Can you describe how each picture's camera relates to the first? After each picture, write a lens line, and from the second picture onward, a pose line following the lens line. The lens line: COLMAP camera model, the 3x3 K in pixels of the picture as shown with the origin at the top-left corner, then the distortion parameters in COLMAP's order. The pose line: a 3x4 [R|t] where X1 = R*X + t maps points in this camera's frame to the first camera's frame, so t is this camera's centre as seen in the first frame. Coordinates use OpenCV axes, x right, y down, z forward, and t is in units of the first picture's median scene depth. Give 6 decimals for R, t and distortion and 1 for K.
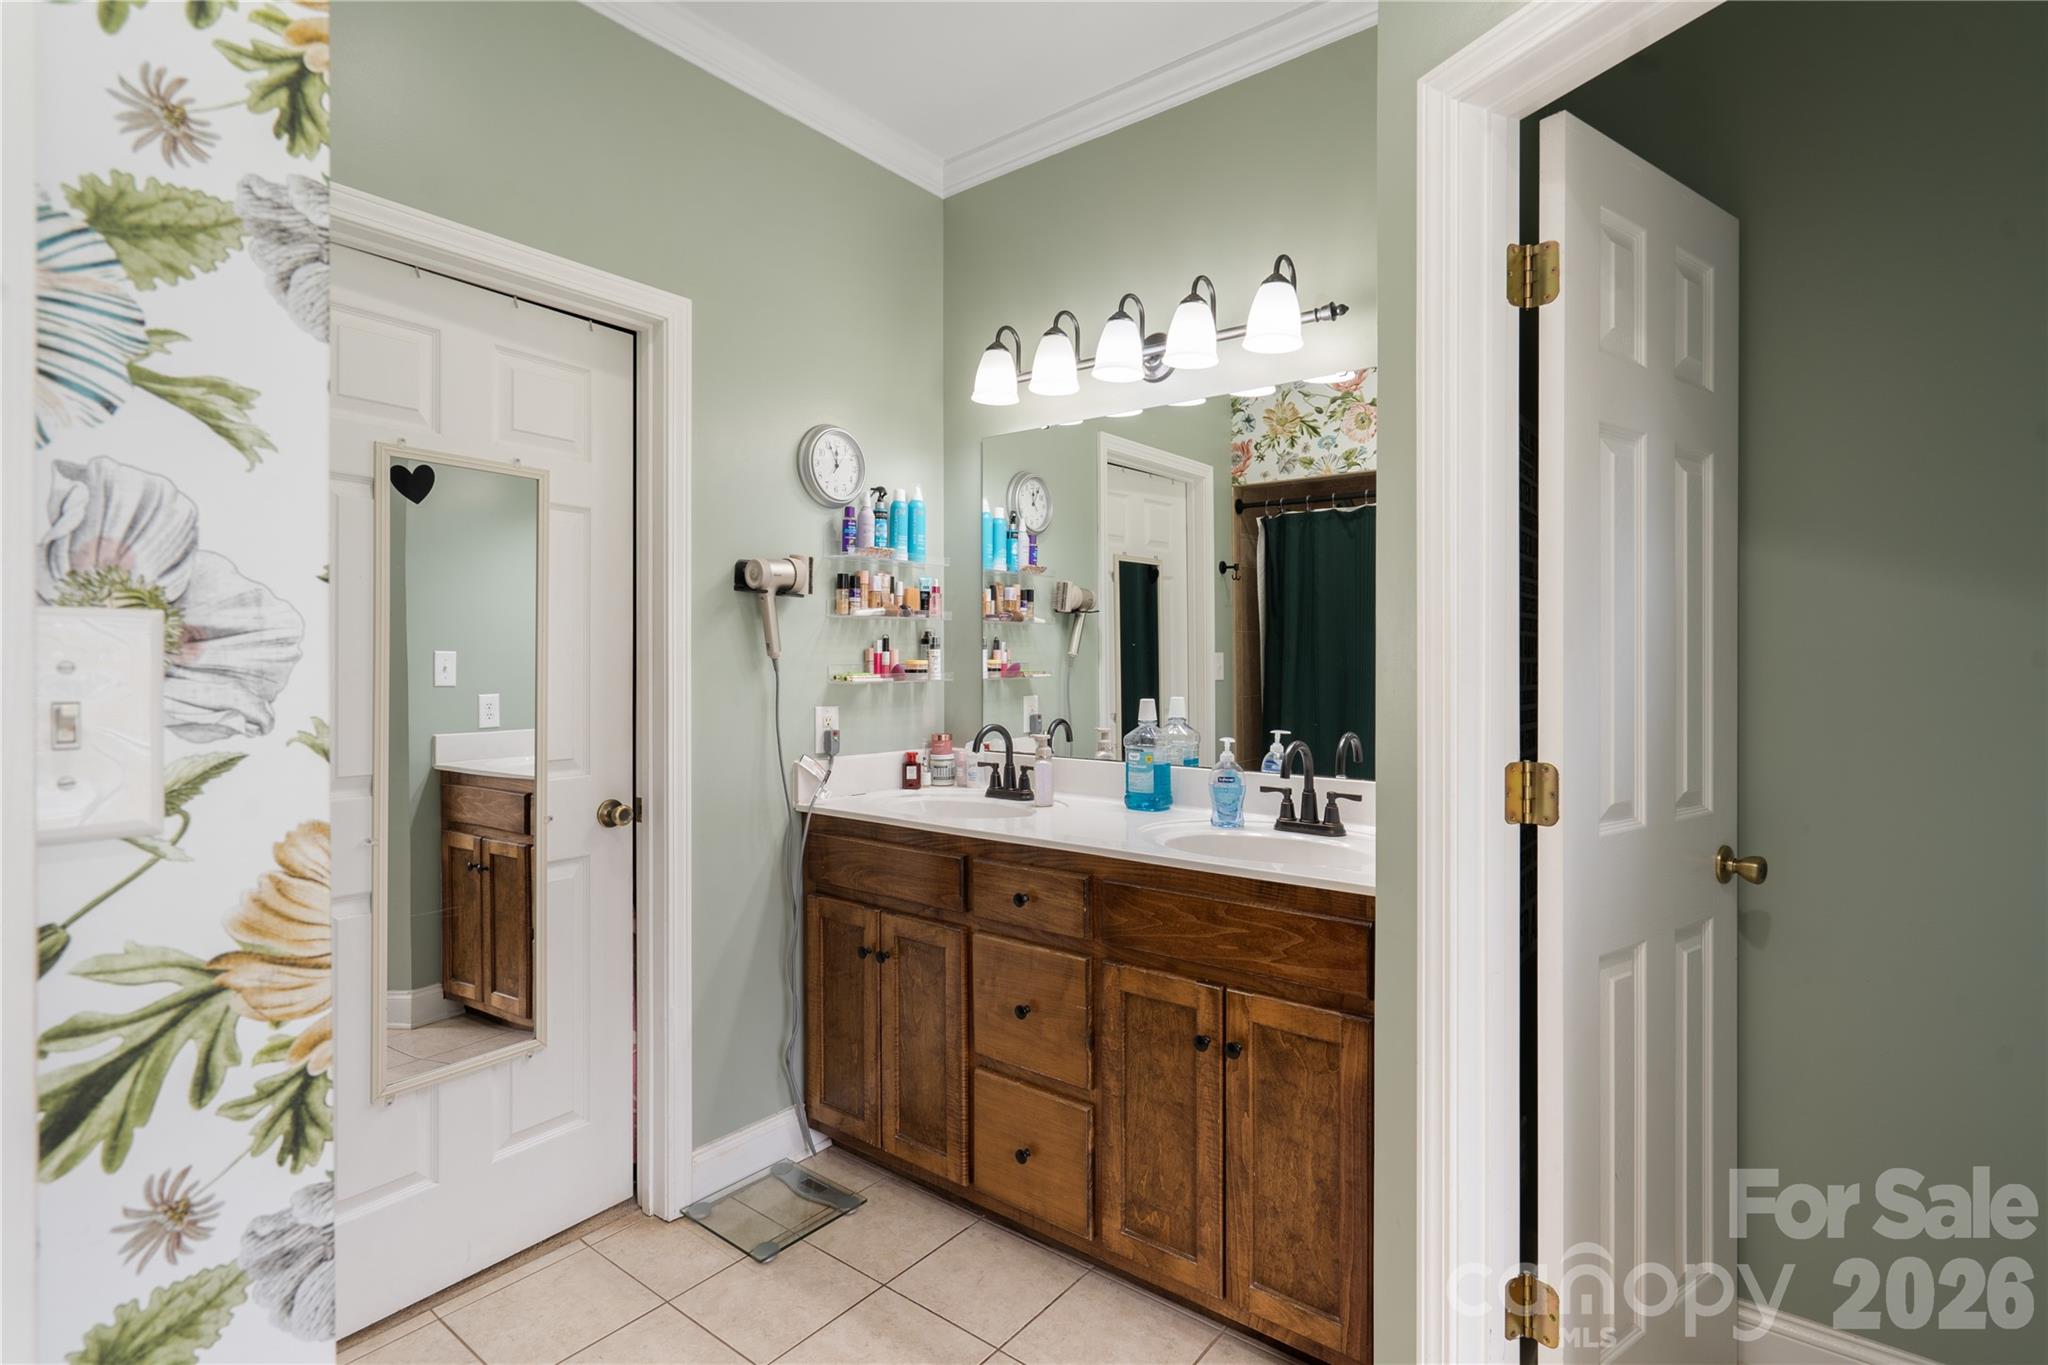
lens RADIAL K [[959.7, 0, 1027.2], [0, 959.7, 663.2], [0, 0, 1]] dist [0.001402, 0.000989]
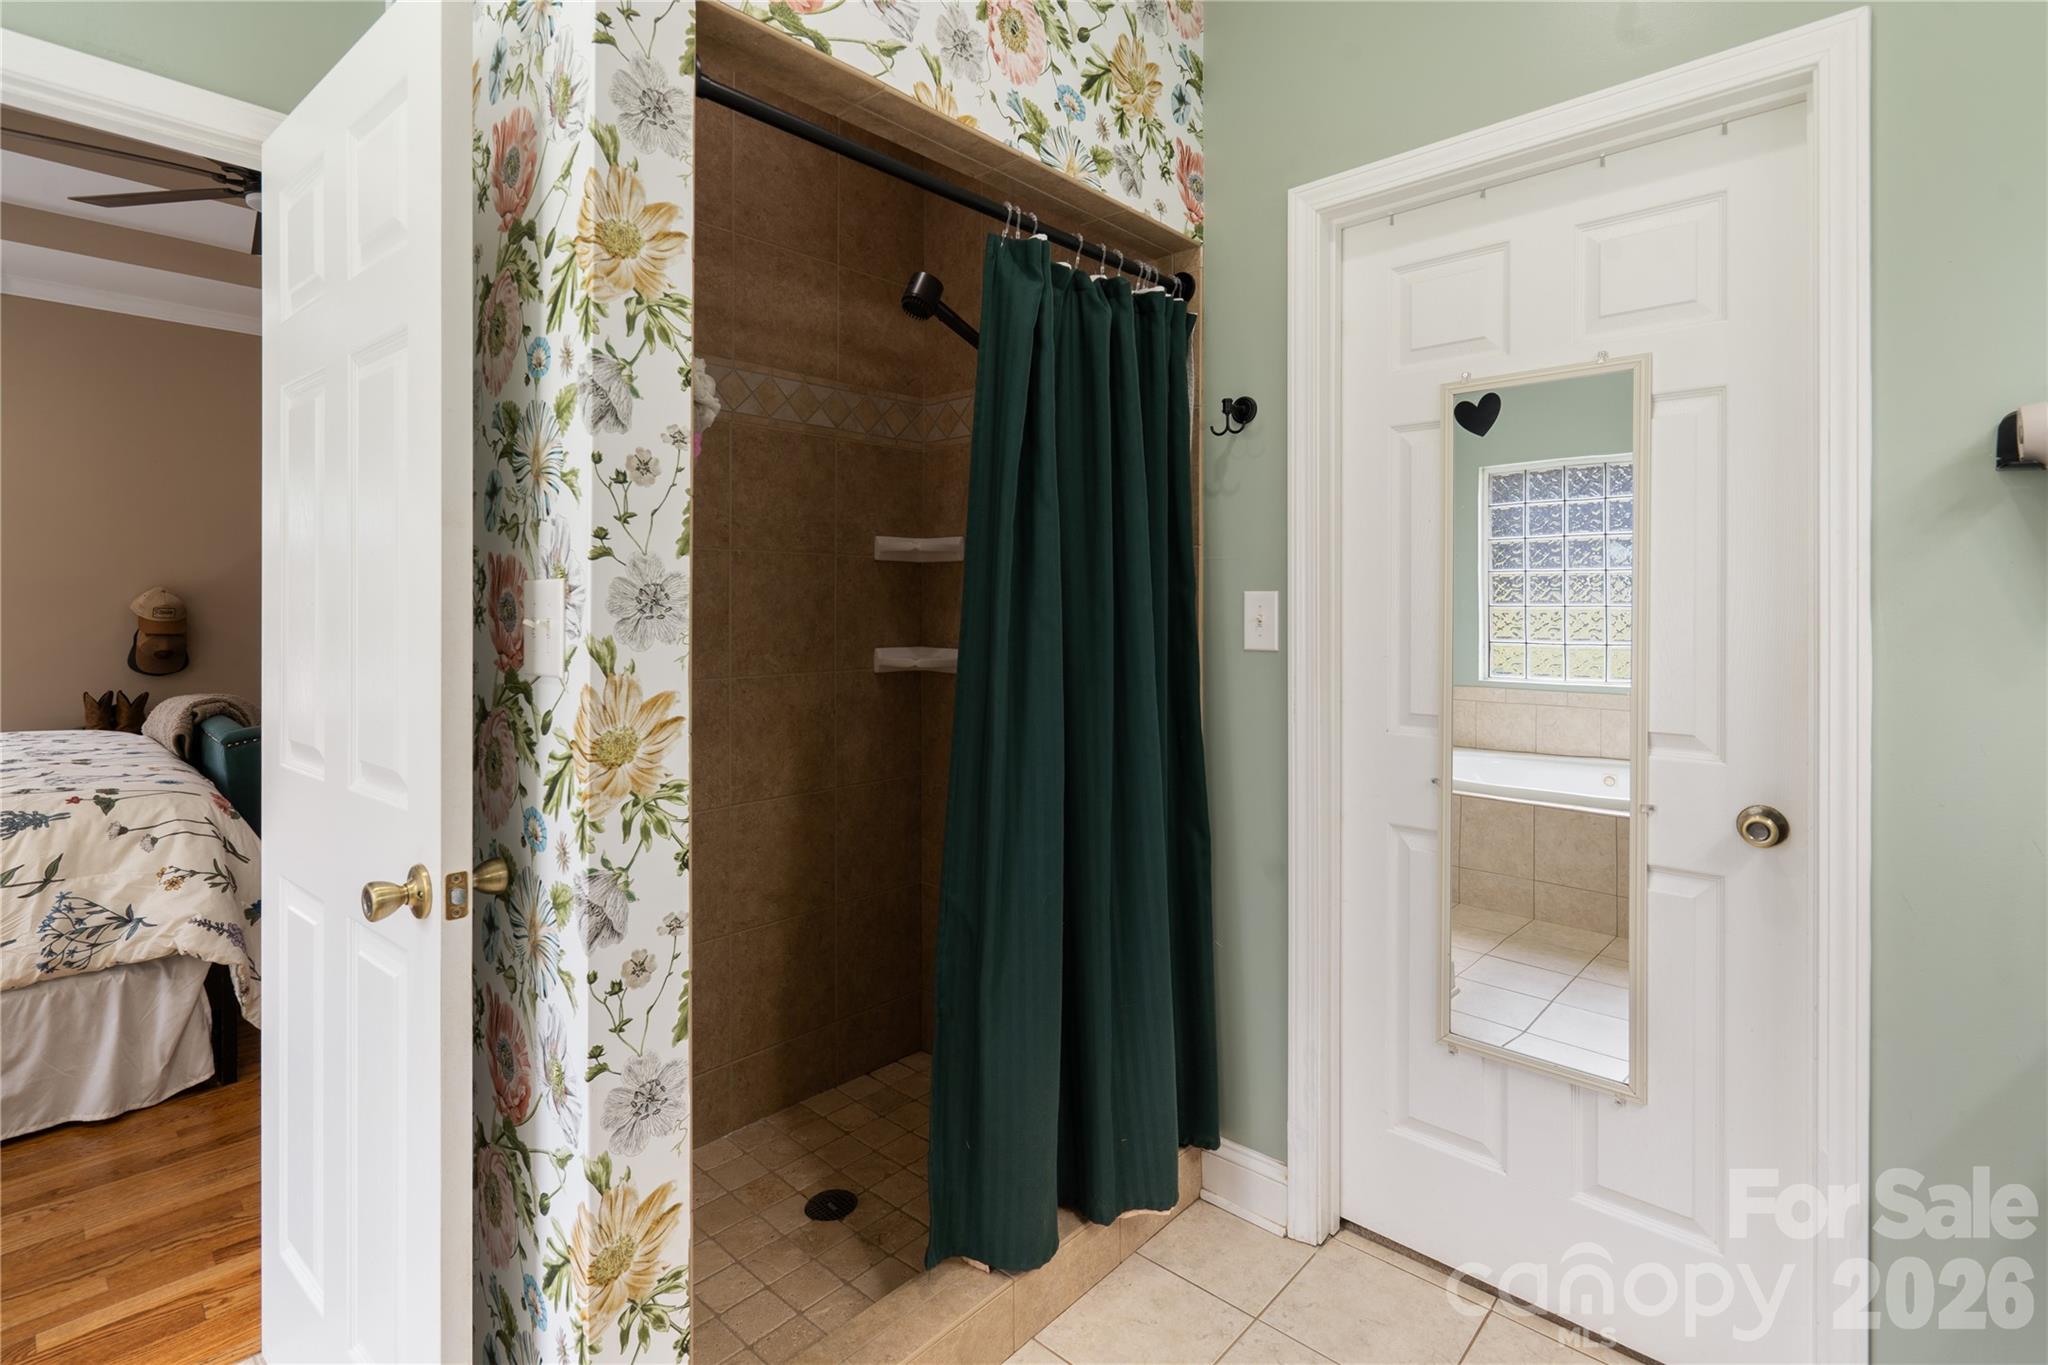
lens RADIAL K [[963.8, 0, 1029.9], [0, 963.8, 601.2], [0, 0, 1]] dist [-0.003393, -0.000030]
pose [[-0.064571, -0.006646, -0.997891, 0.277515], [-0.000433, 0.999978, -0.006632, 0.002560], [0.997913, 0.000004, -0.064573, 0.491162]]
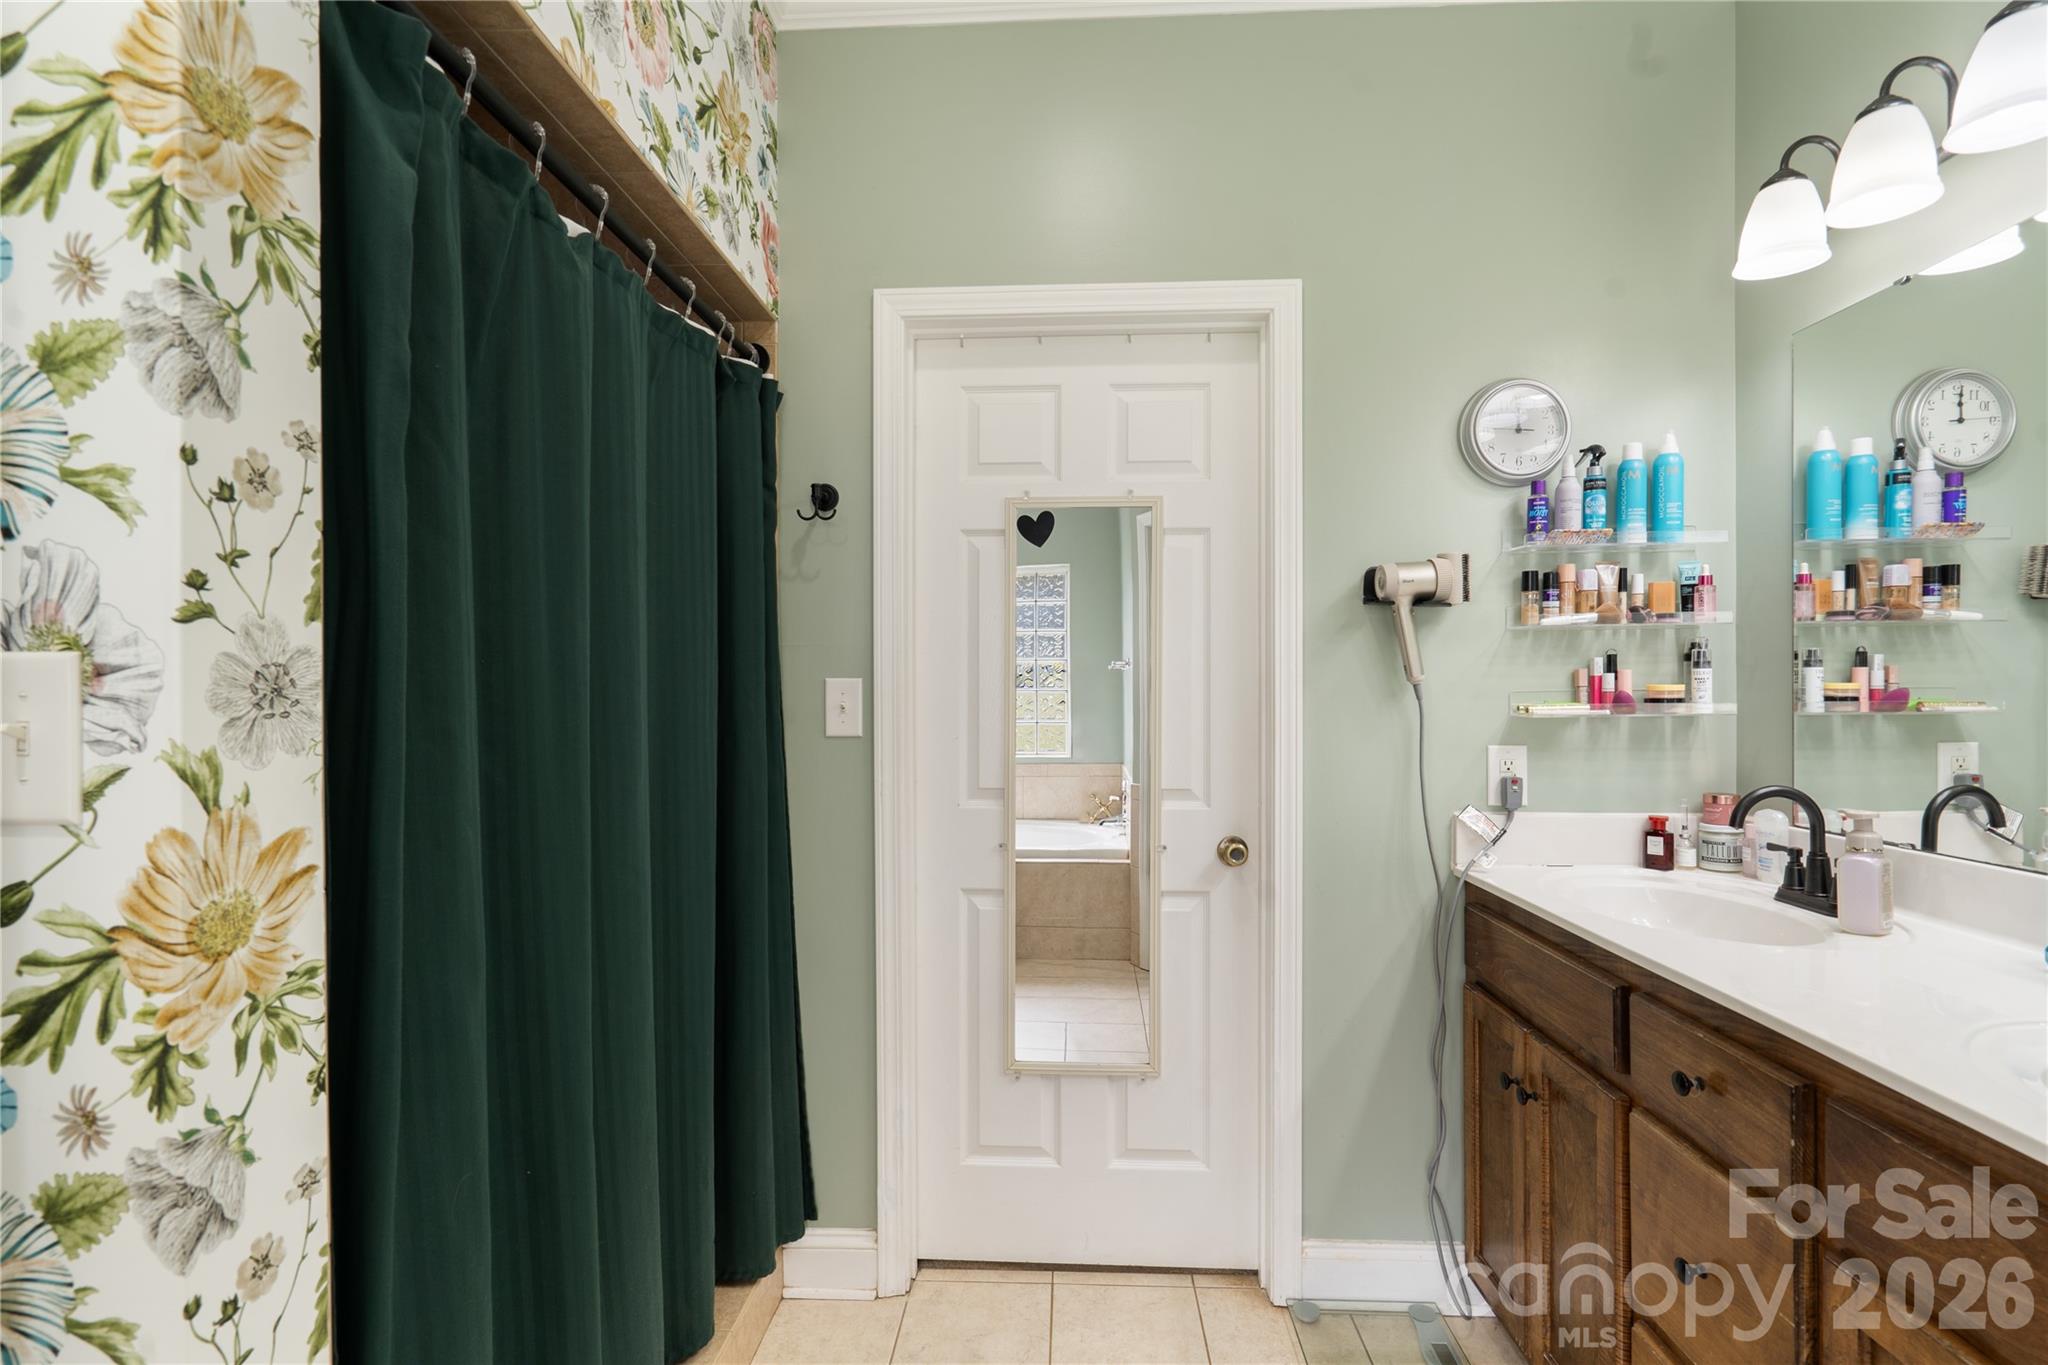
lens RADIAL K [[929.8, 0, 1045.2], [0, 929.8, 696.0], [0, 0, 1]] dist [-0.000918, 0.000179]
pose [[0.590310, 0.002143, -0.807174, 0.194289], [0.002976, 0.999984, 0.004832, 0.000409], [0.807171, -0.005255, 0.590294, 0.290287]]
